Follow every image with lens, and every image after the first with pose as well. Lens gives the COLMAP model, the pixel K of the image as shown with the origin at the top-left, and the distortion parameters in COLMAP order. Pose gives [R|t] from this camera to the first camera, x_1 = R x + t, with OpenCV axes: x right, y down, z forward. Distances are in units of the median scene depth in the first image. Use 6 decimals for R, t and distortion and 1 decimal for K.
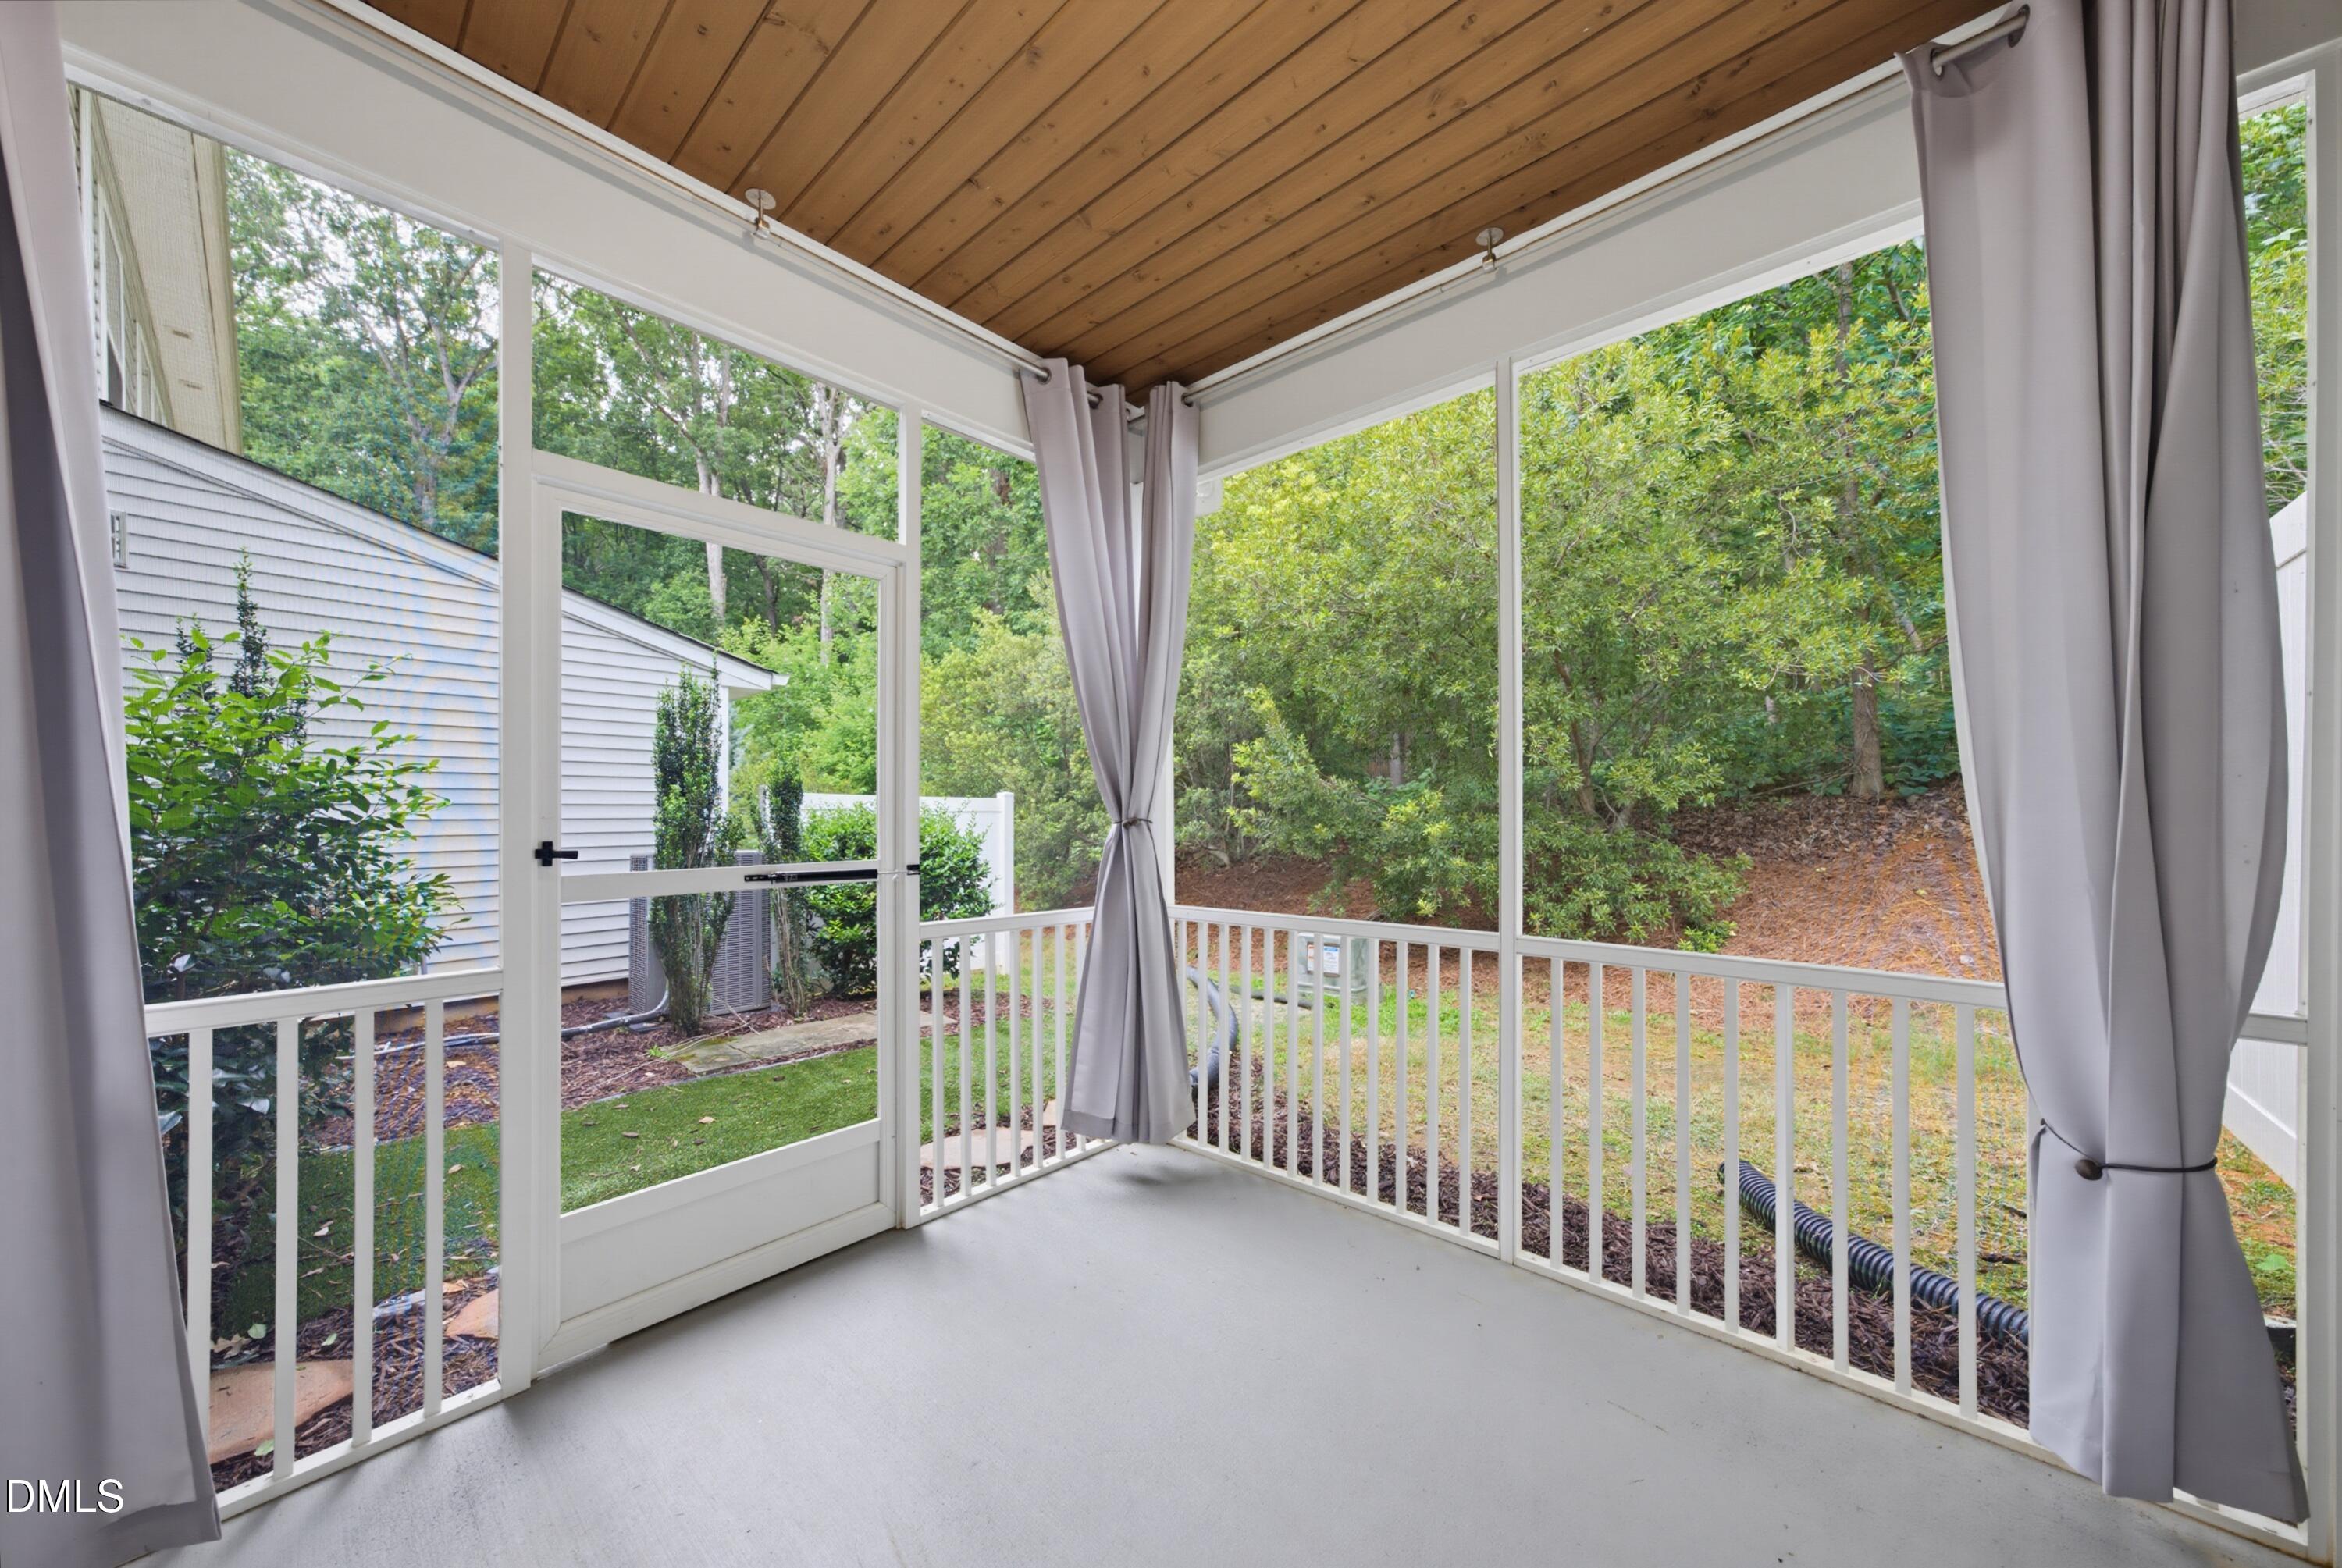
lens RADIAL K [[810.9, 0, 1187.2], [0, 810.9, 801.0], [0, 0, 1]] dist [-0.005491, 0.005052]
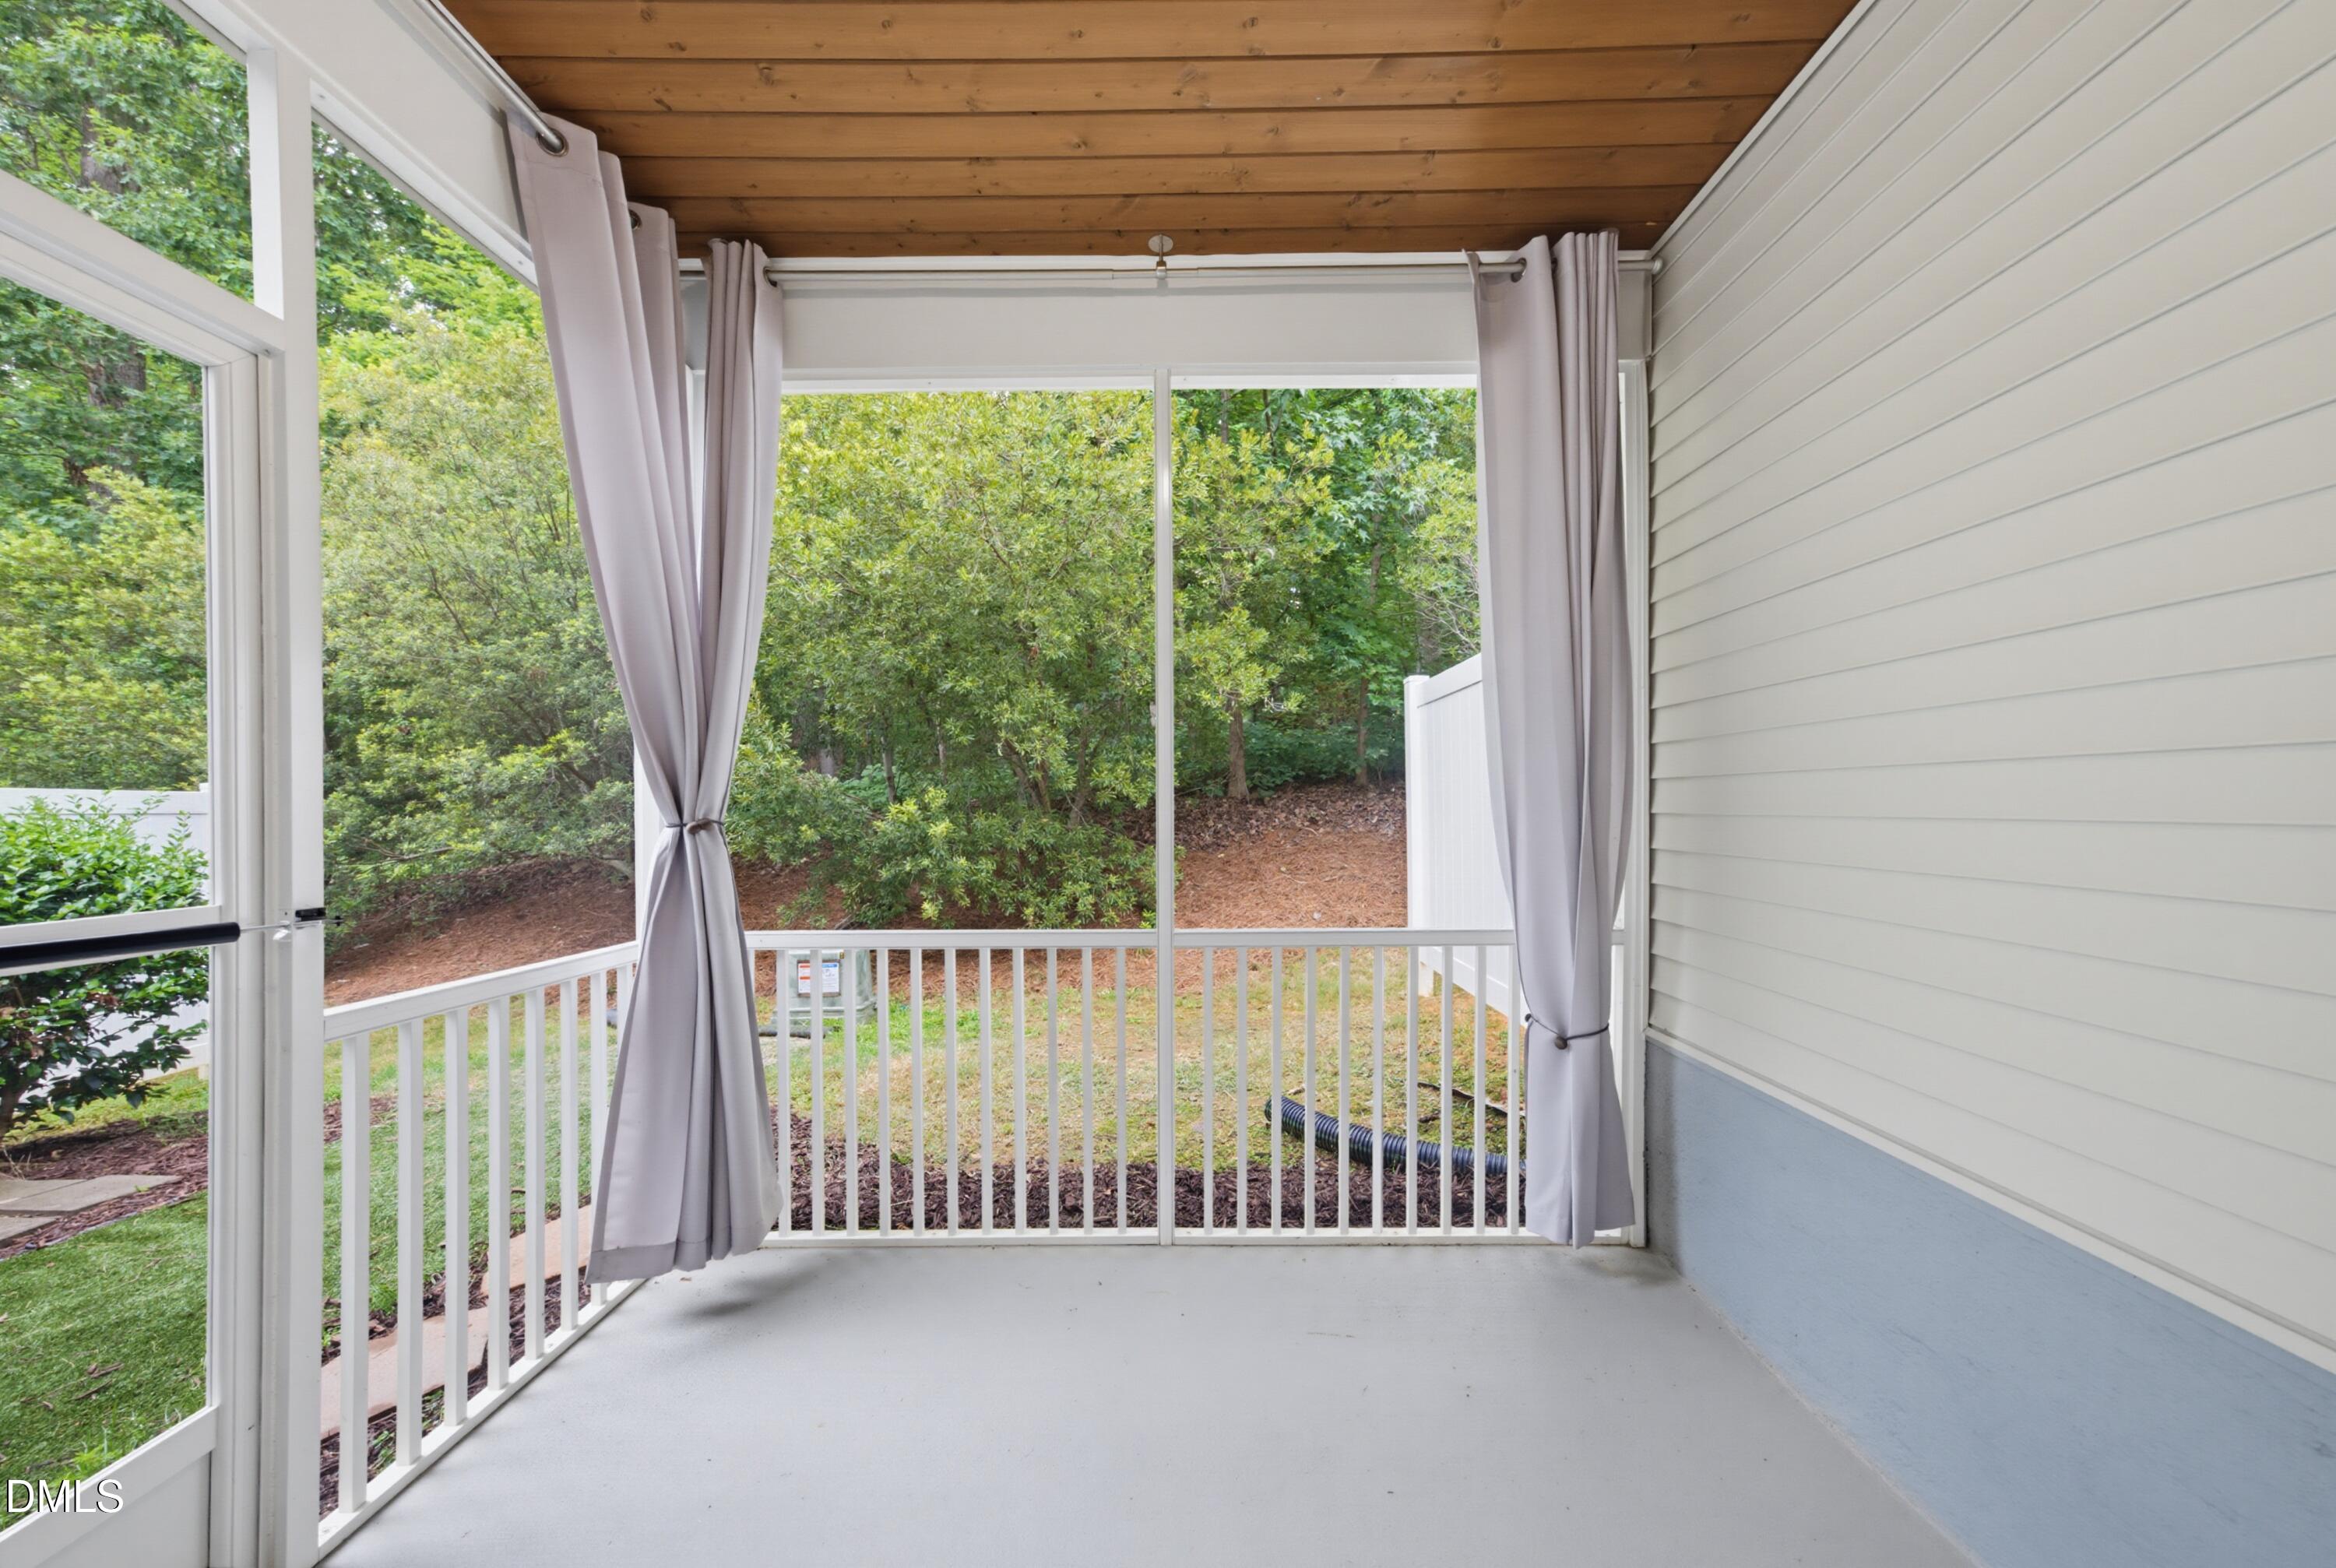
lens RADIAL K [[808.9, 0, 1183.1], [0, 808.9, 805.6], [0, 0, 1]] dist [-0.005491, 0.005052]
pose [[0.757353, 0.000474, 0.653006, -0.191000], [-0.004509, 0.999980, 0.004502, 0.002760], [-0.652990, -0.006354, 0.757340, 0.148902]]
